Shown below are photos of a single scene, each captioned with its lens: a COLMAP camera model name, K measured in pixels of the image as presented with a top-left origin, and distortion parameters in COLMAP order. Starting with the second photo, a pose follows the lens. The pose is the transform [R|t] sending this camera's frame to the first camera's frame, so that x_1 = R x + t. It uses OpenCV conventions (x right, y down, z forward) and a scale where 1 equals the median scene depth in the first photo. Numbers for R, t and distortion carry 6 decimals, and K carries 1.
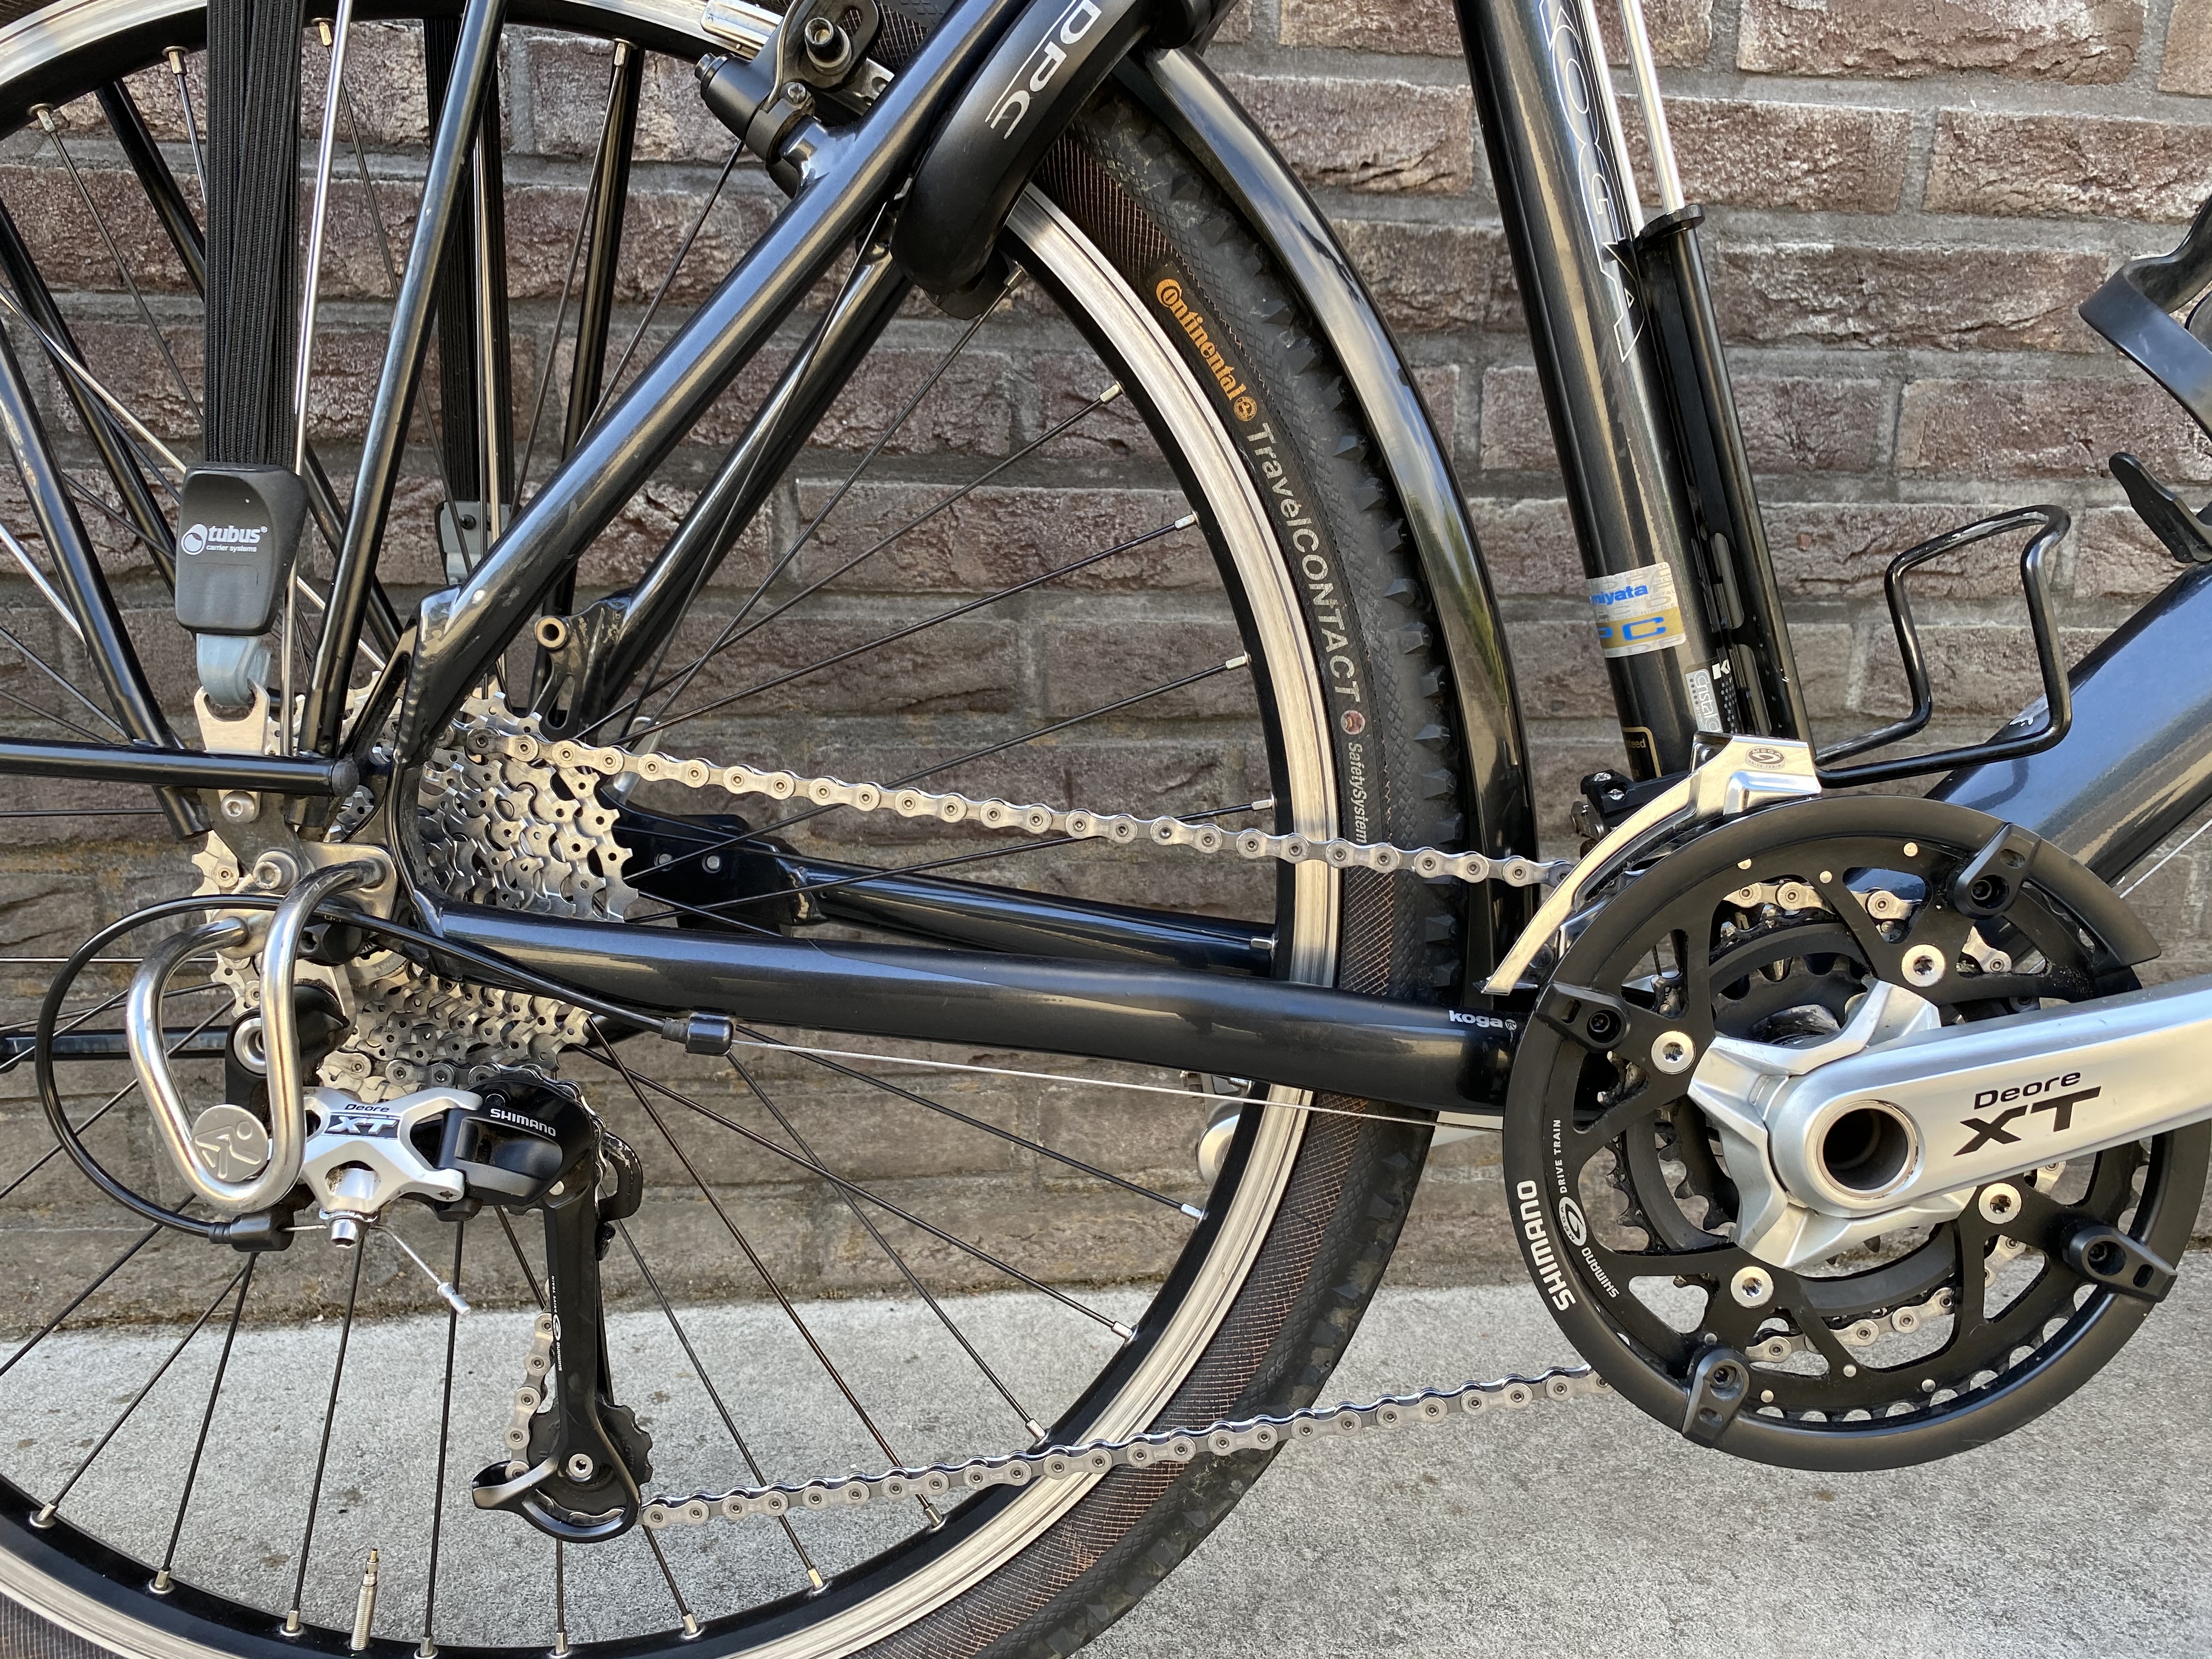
lens RADIAL K [[1726.8, 0, 1105.3], [0, 1726.8, 834.4], [0, 0, 1]] dist [-0.000394, -0.002524]
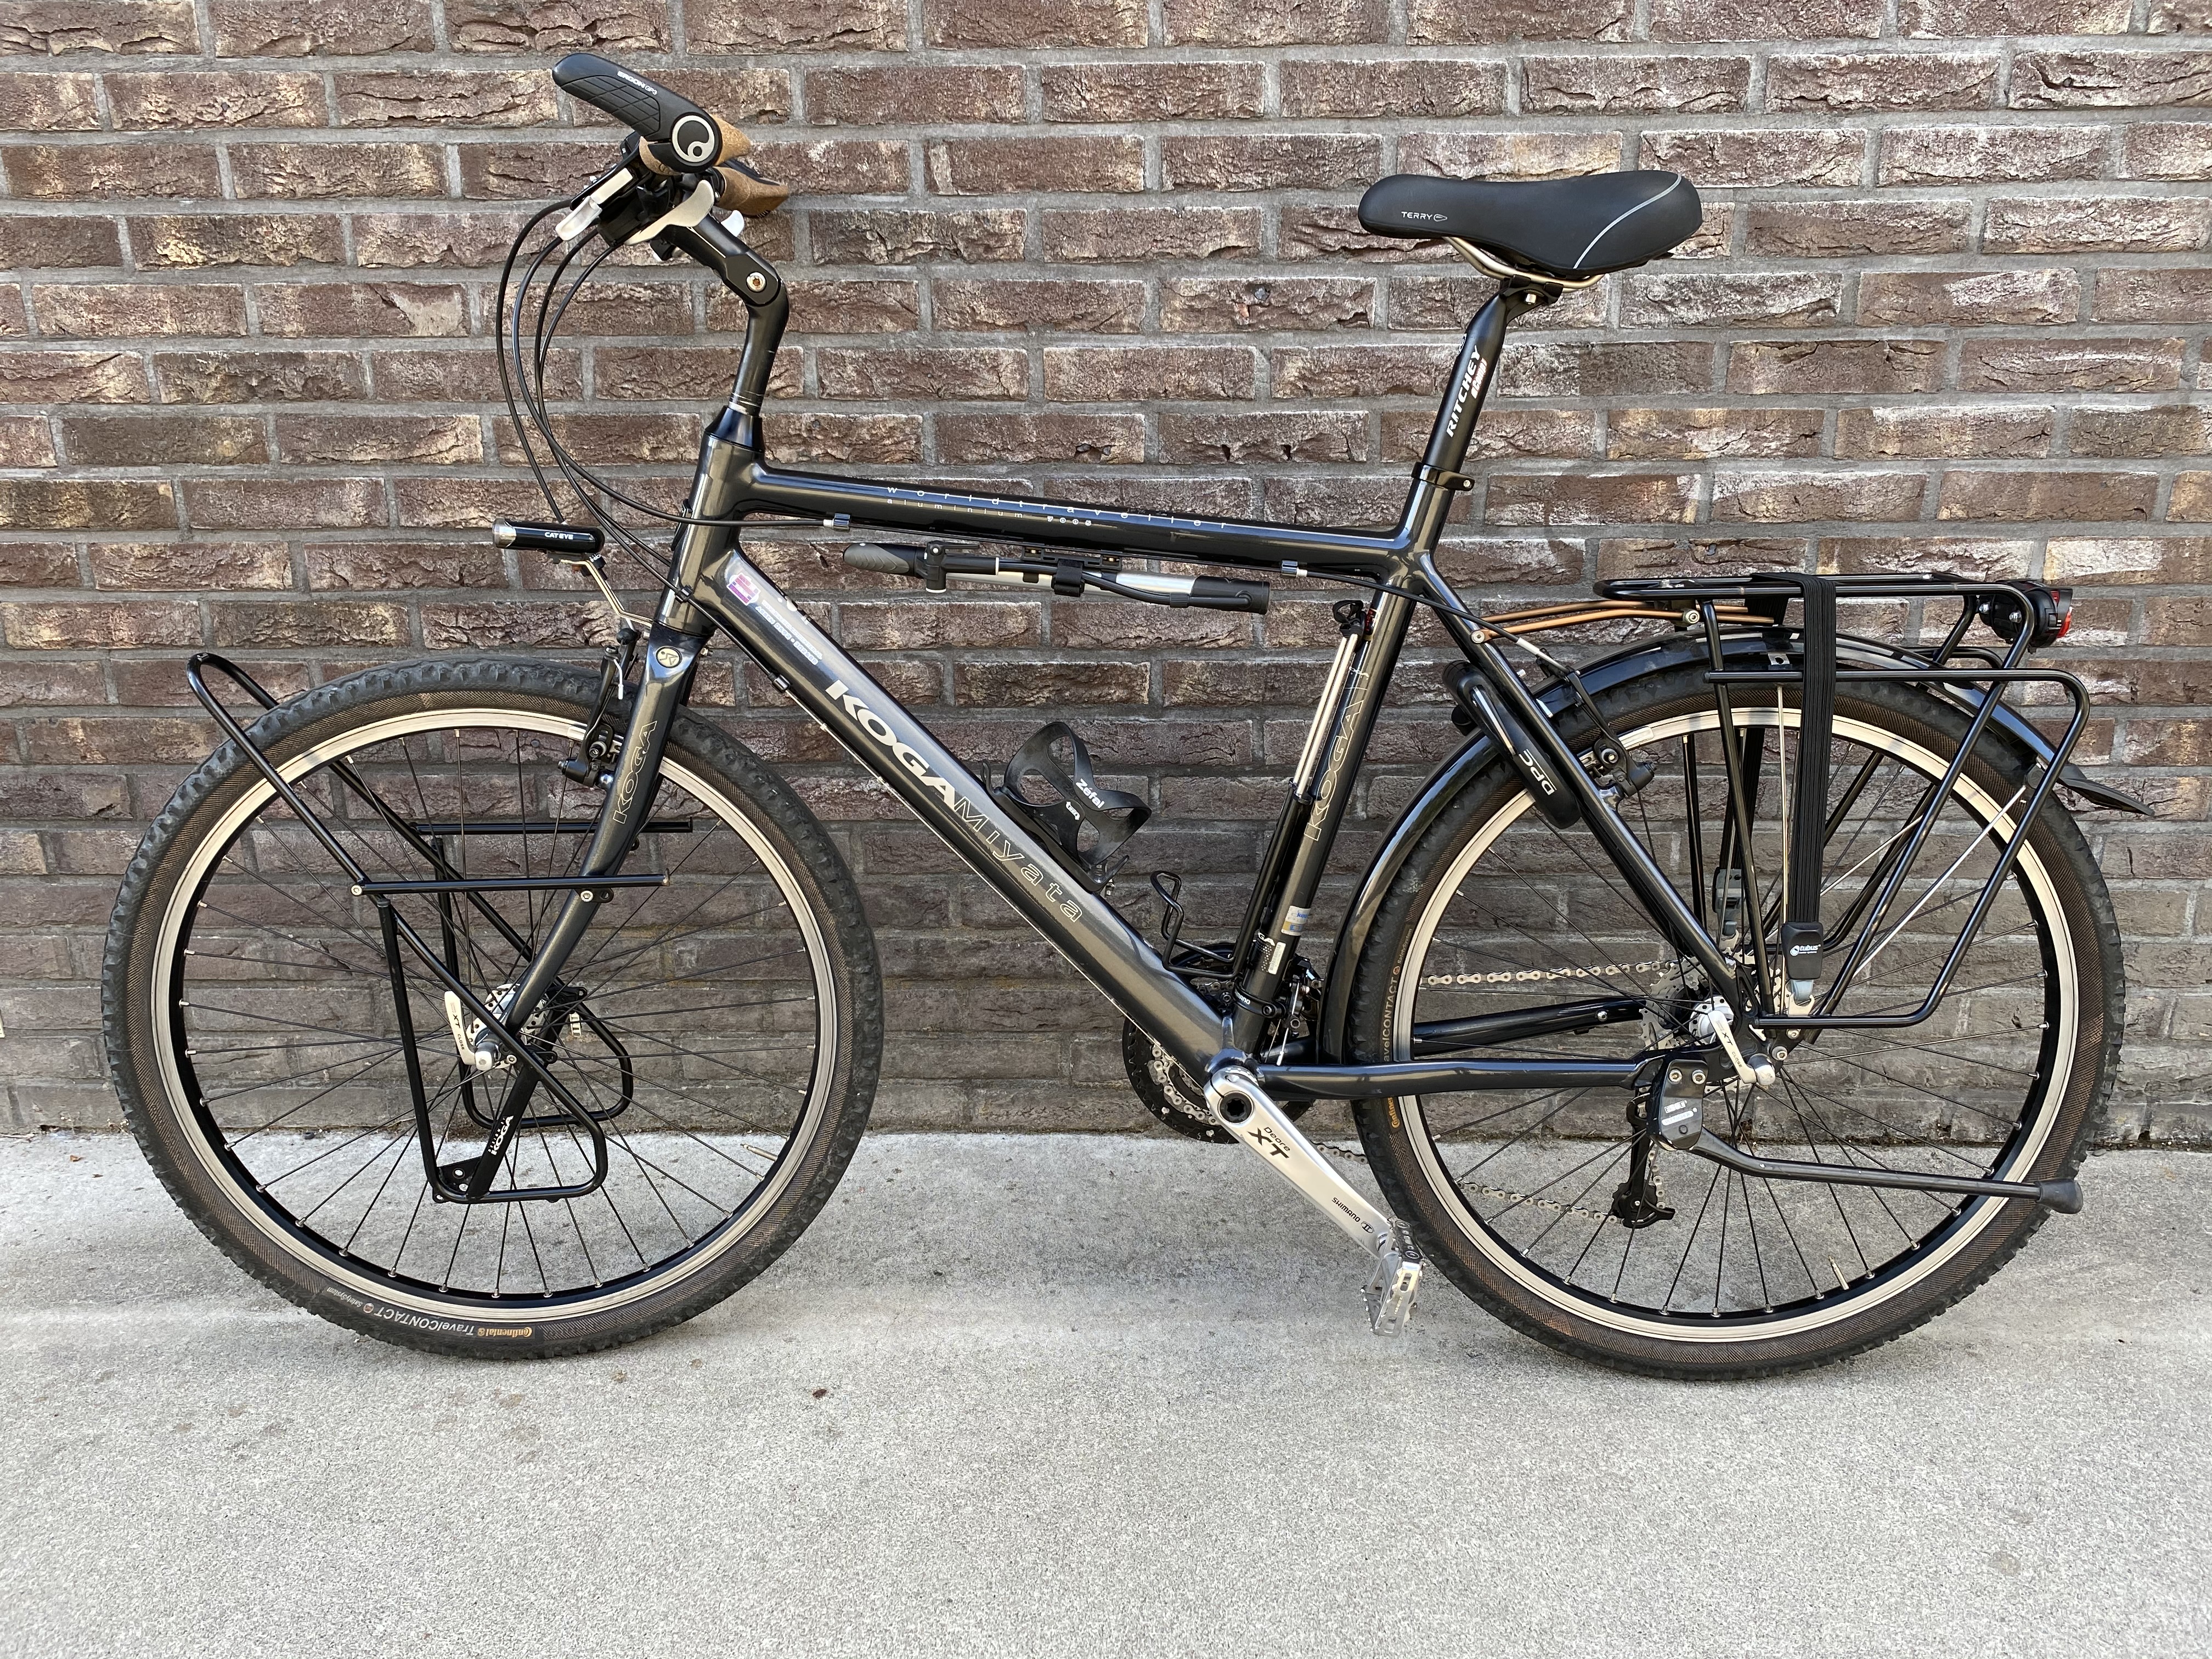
lens RADIAL K [[1726.8, 0, 1104.8], [0, 1726.8, 828.4], [0, 0, 1]] dist [-0.000394, -0.002524]
pose [[0.987234, 0.017323, -0.158329, 0.362631], [-0.006080, 0.997442, 0.071224, -0.285422], [0.159158, -0.069352, 0.984814, -1.157544]]
